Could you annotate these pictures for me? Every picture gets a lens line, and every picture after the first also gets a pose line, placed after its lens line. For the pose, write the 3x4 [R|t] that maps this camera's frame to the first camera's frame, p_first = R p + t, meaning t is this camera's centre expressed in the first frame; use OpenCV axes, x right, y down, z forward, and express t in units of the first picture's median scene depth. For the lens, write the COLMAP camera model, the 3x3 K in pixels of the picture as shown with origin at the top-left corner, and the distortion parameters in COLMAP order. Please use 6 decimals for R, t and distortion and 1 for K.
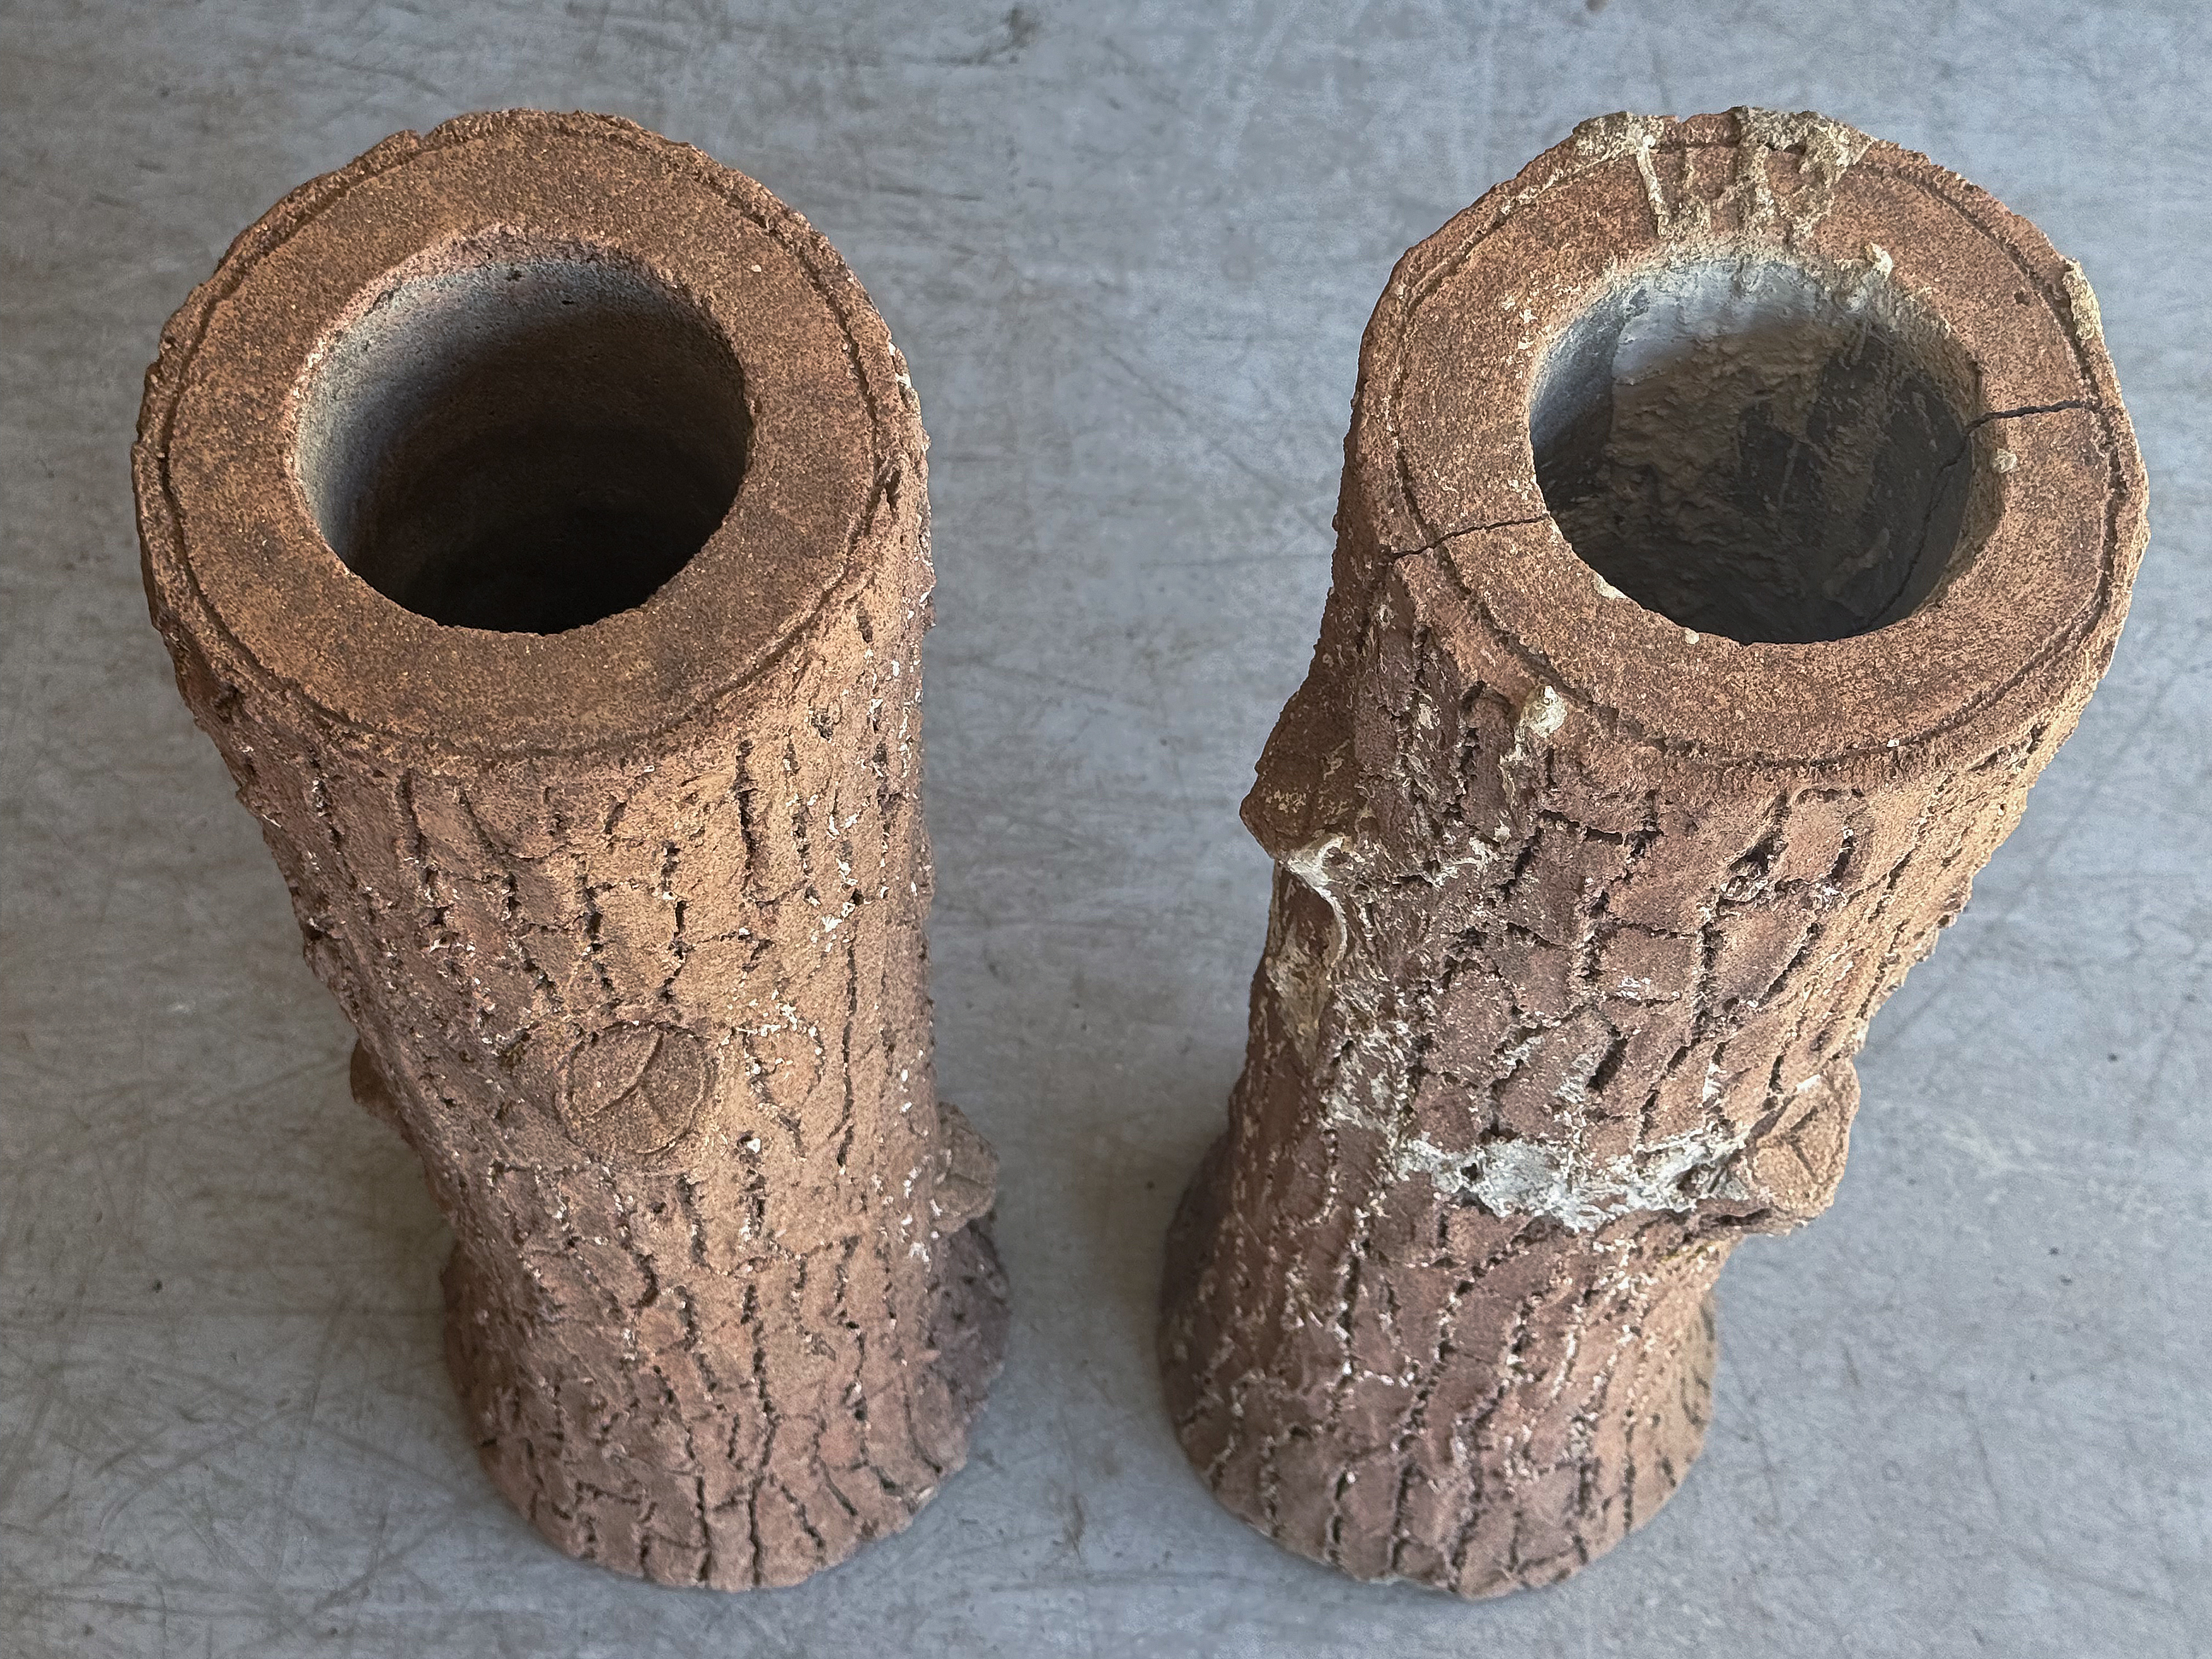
lens RADIAL K [[3419.3, 0, 1106.0], [0, 3419.3, 829.5], [0, 0, 1]] dist [0.132934, -0.087876]
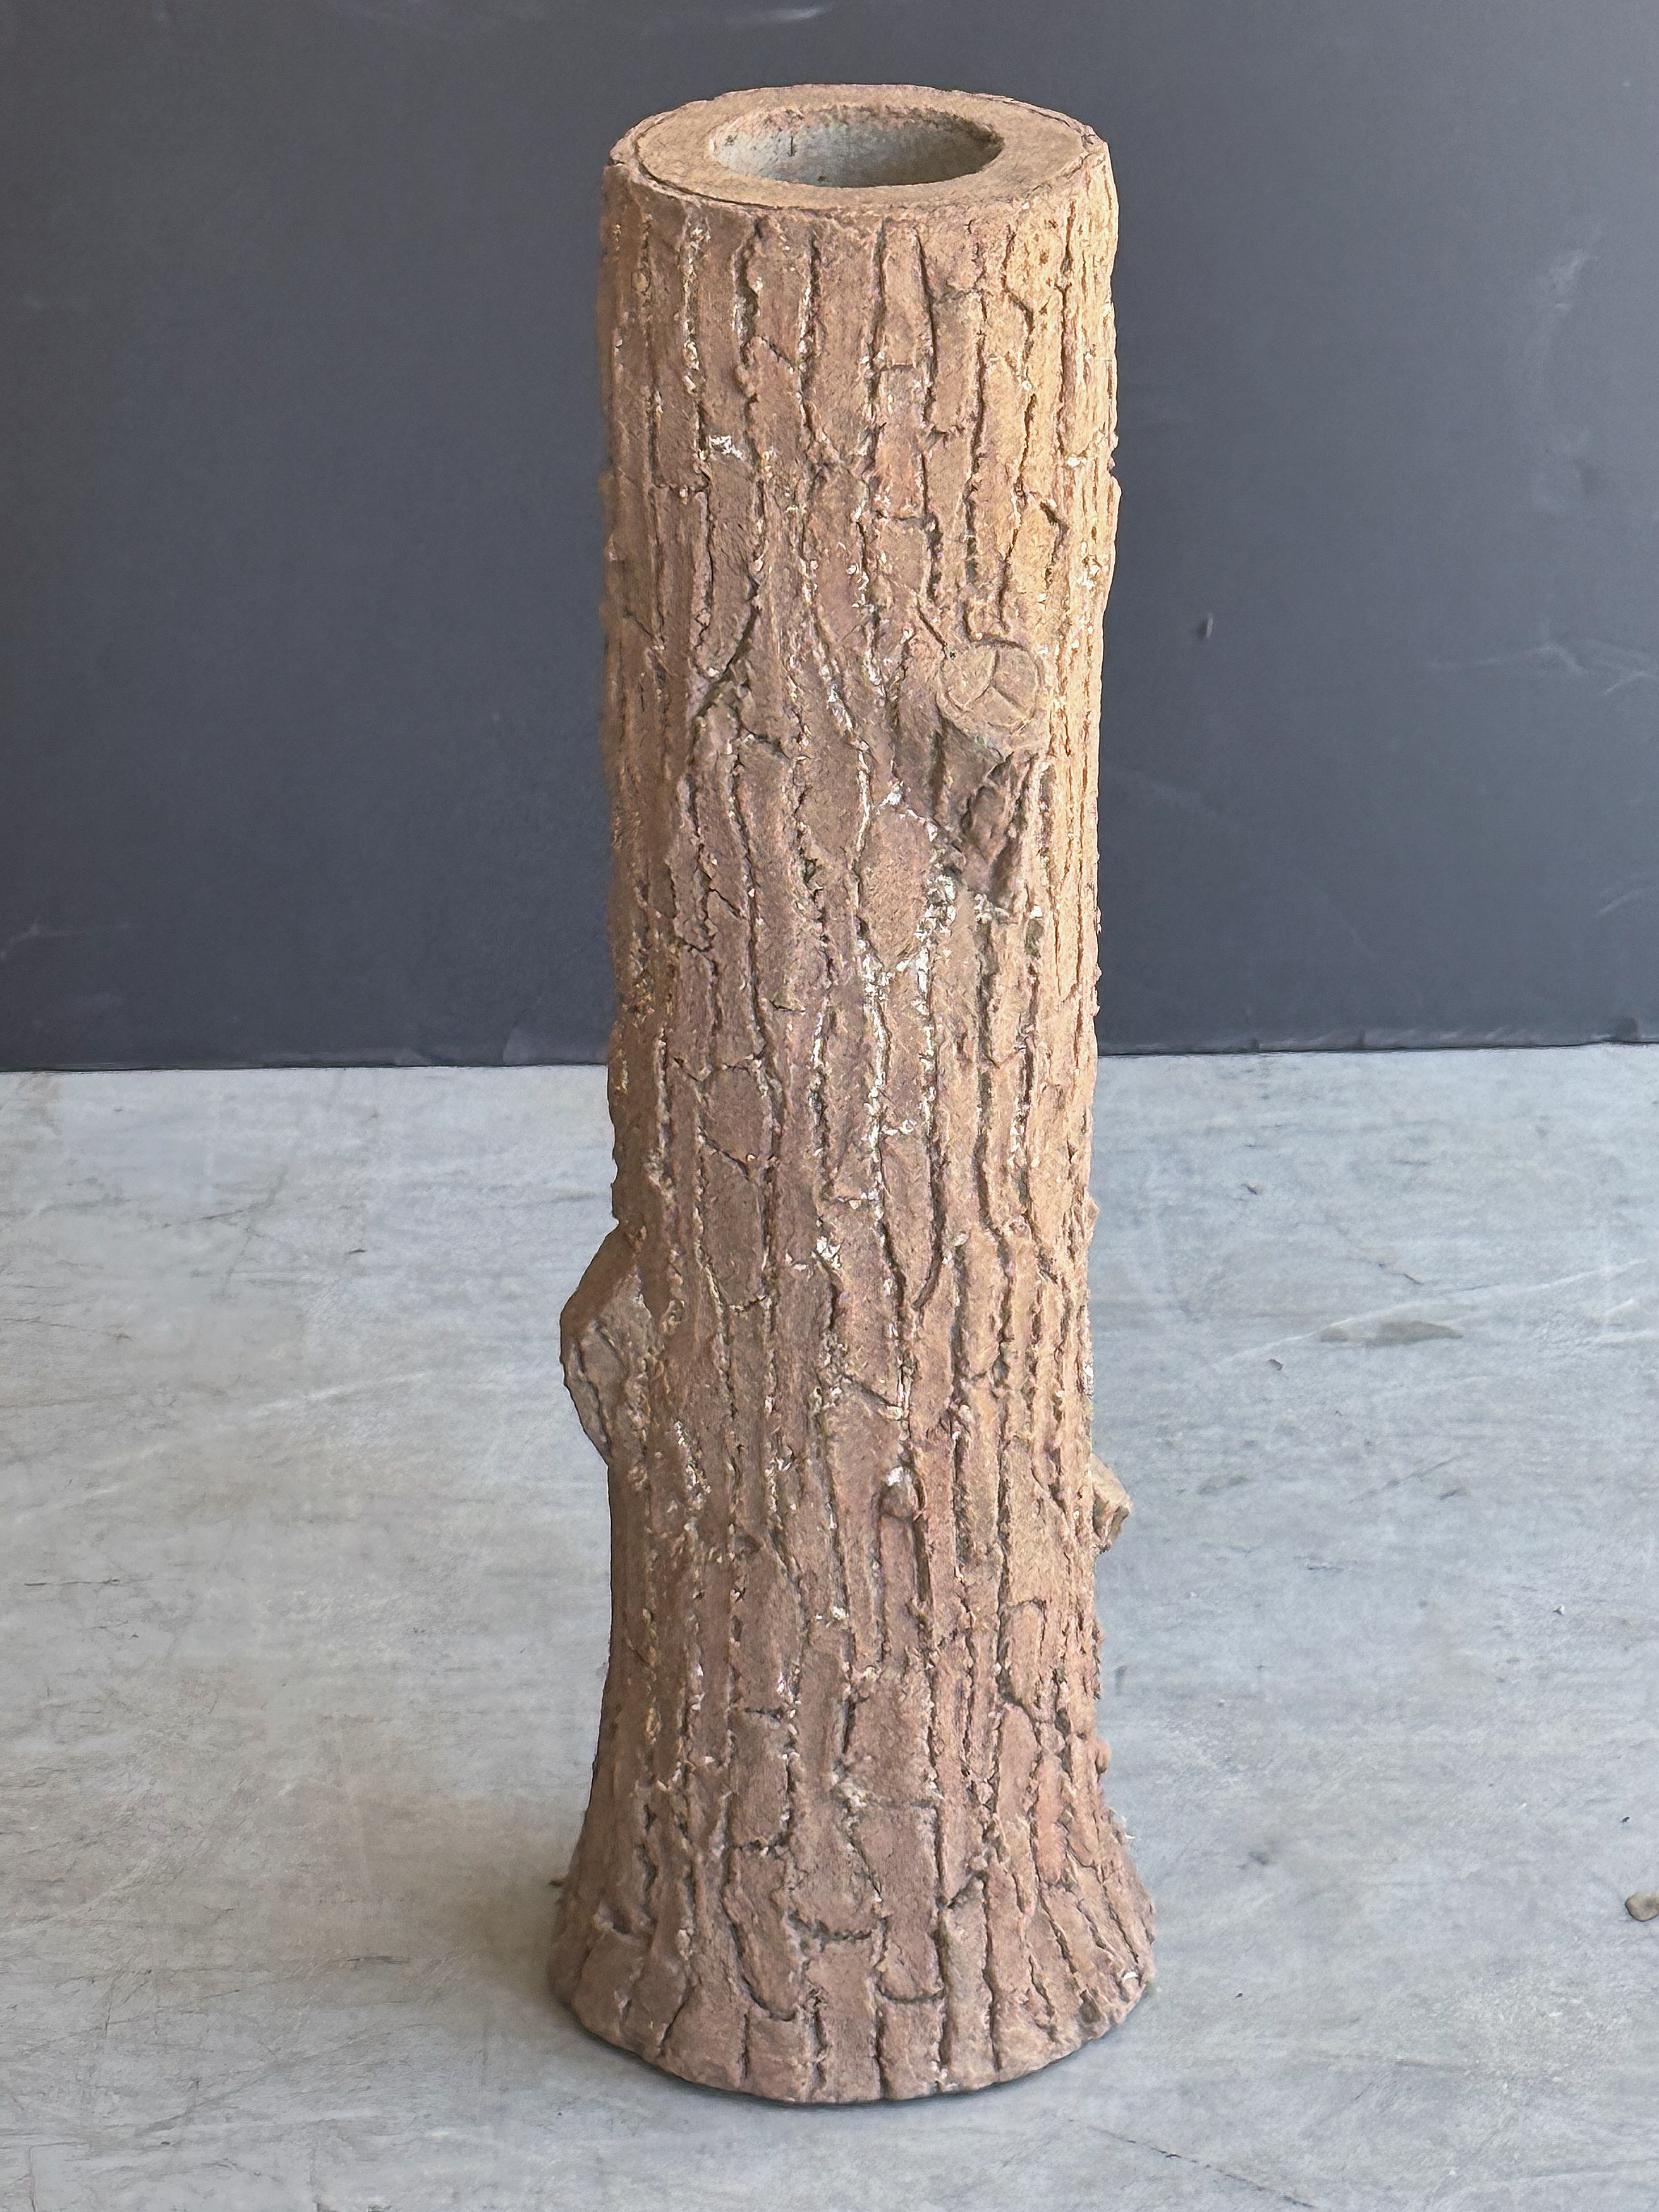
lens RADIAL K [[7375.0, 0, 829.5], [0, 7375.0, 1106.0], [0, 0, 1]] dist [0.113581, 0.807787]
pose [[0.944582, -0.159464, 0.286943, -1.184211], [0.312175, 0.706727, -0.634889, 2.258596], [-0.101549, 0.689281, 0.717342, -1.069149]]
